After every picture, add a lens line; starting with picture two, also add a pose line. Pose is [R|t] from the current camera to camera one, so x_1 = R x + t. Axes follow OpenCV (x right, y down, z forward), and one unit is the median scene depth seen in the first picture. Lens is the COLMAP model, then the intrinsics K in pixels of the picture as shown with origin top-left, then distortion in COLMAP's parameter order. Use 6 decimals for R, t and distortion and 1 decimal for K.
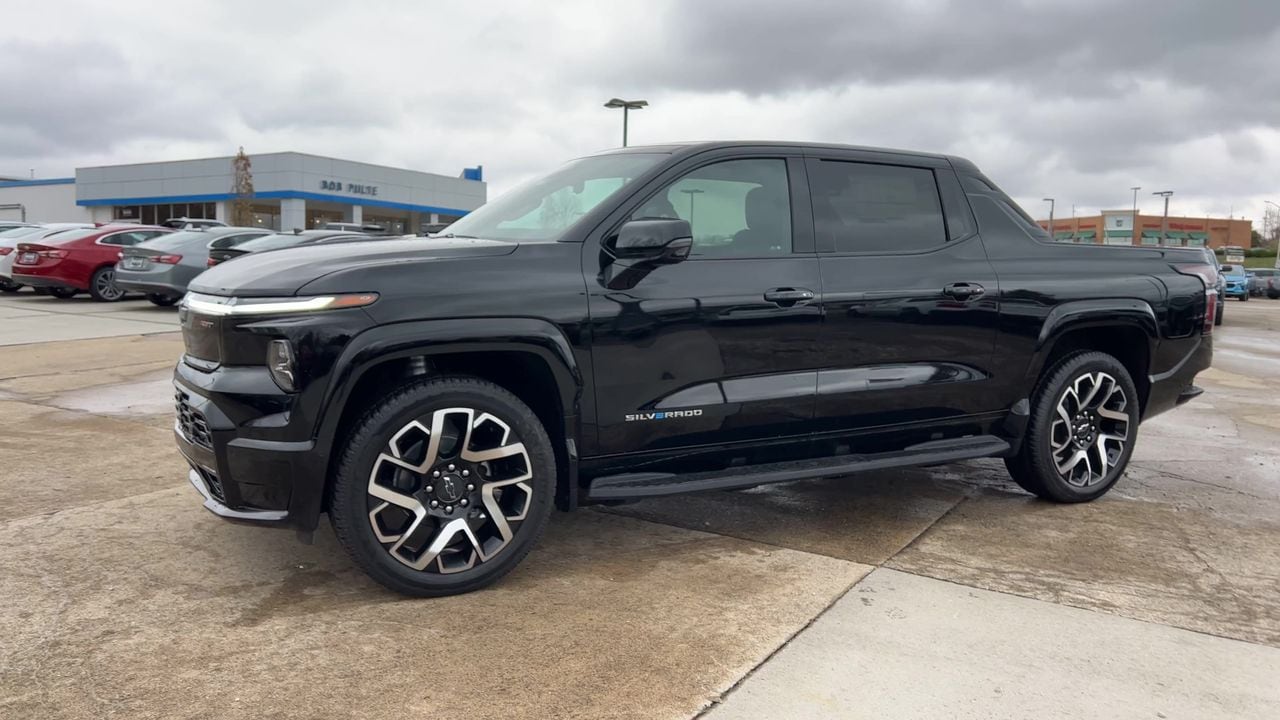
lens RADIAL K [[1018.0, 0, 655.1], [0, 1018.0, 334.6], [0, 0, 1]] dist [0.093527, -0.163565]
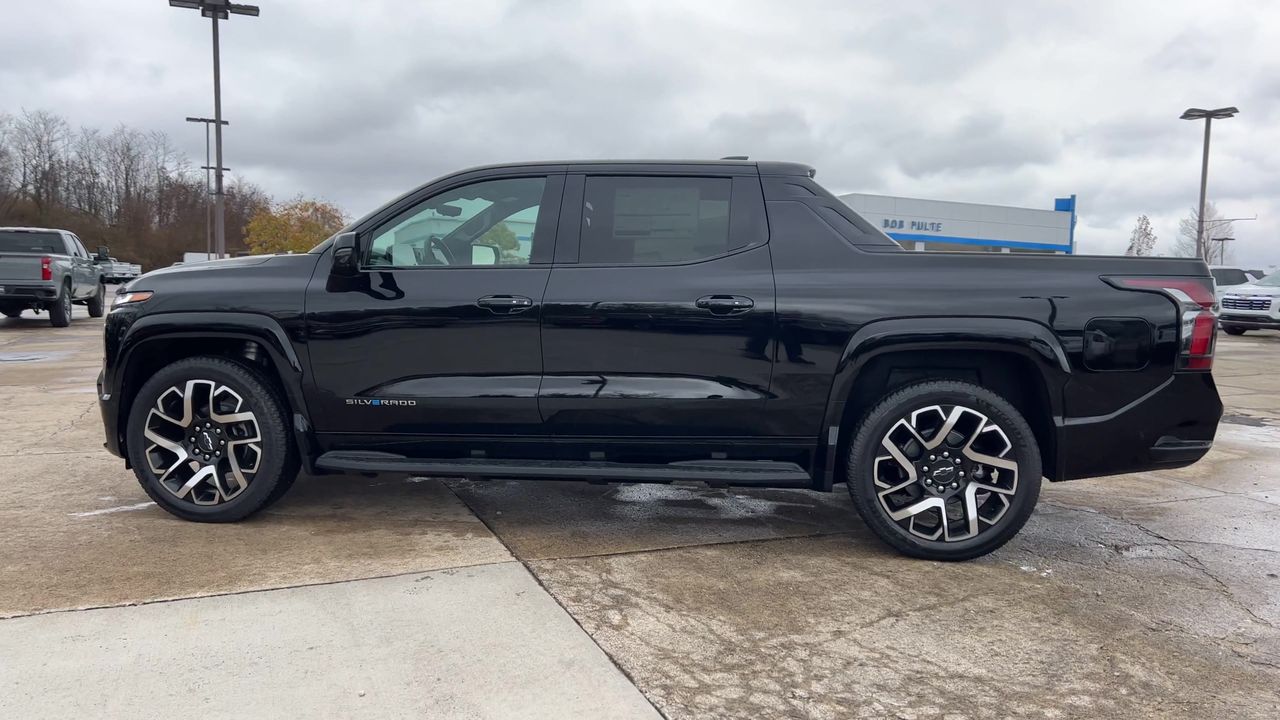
lens RADIAL K [[1034.7, 0, 643.4], [0, 1034.7, 334.1], [0, 0, 1]] dist [0.074979, -0.093969]
pose [[0.802067, 0.025680, -0.596682, 0.983955], [-0.049470, 0.998499, -0.023524, 0.014822], [0.595182, 0.048386, 0.802133, 0.228429]]
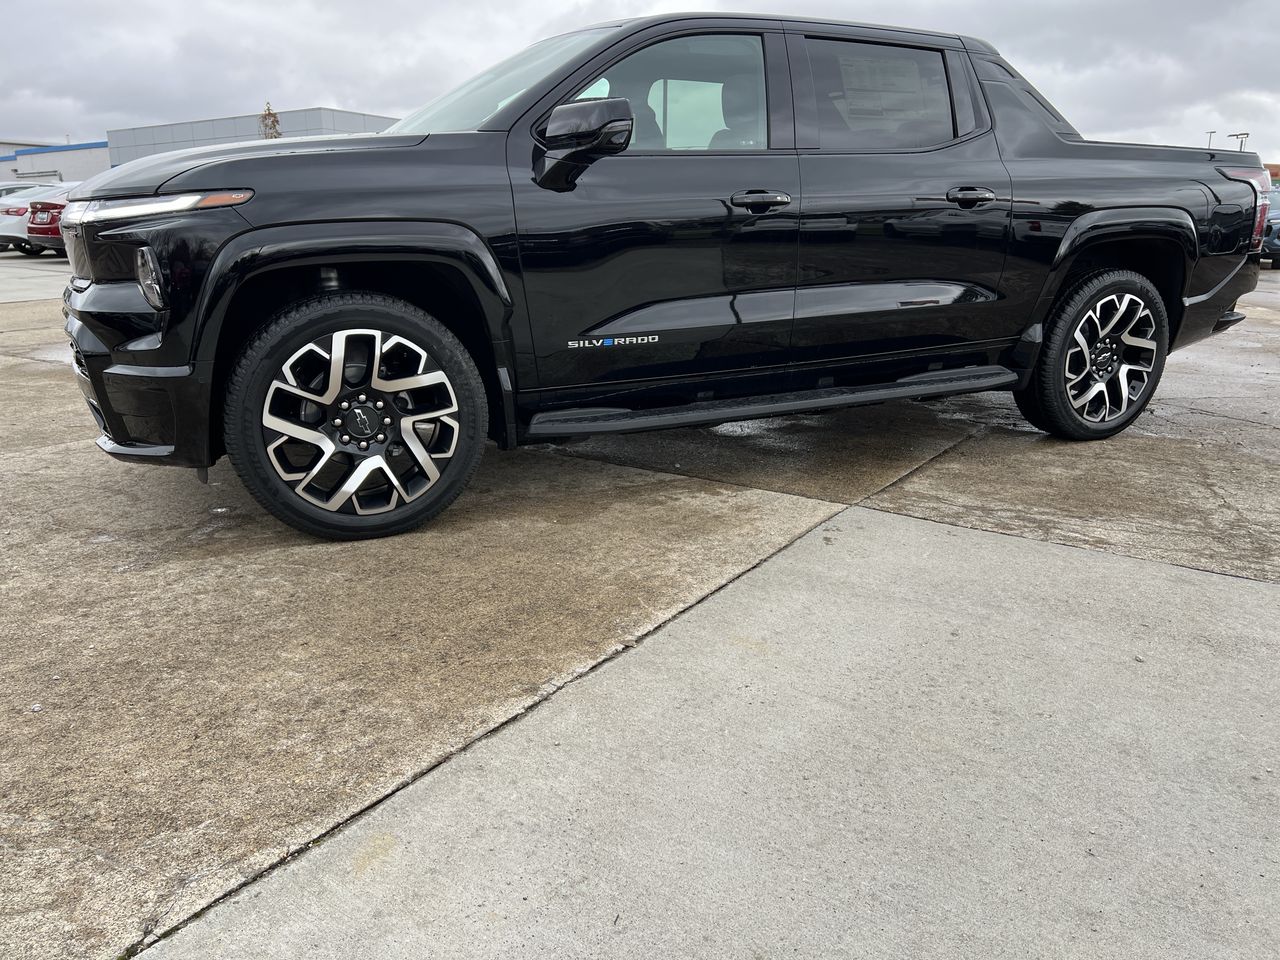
lens RADIAL K [[1015.4, 0, 676.4], [0, 1015.4, 486.0], [0, 0, 1]] dist [0.104842, -0.169826]
pose [[0.999569, -0.008977, -0.027943, 0.089751], [0.013899, 0.983338, 0.181256, 0.044502], [0.025851, -0.181566, 0.983039, 0.114549]]
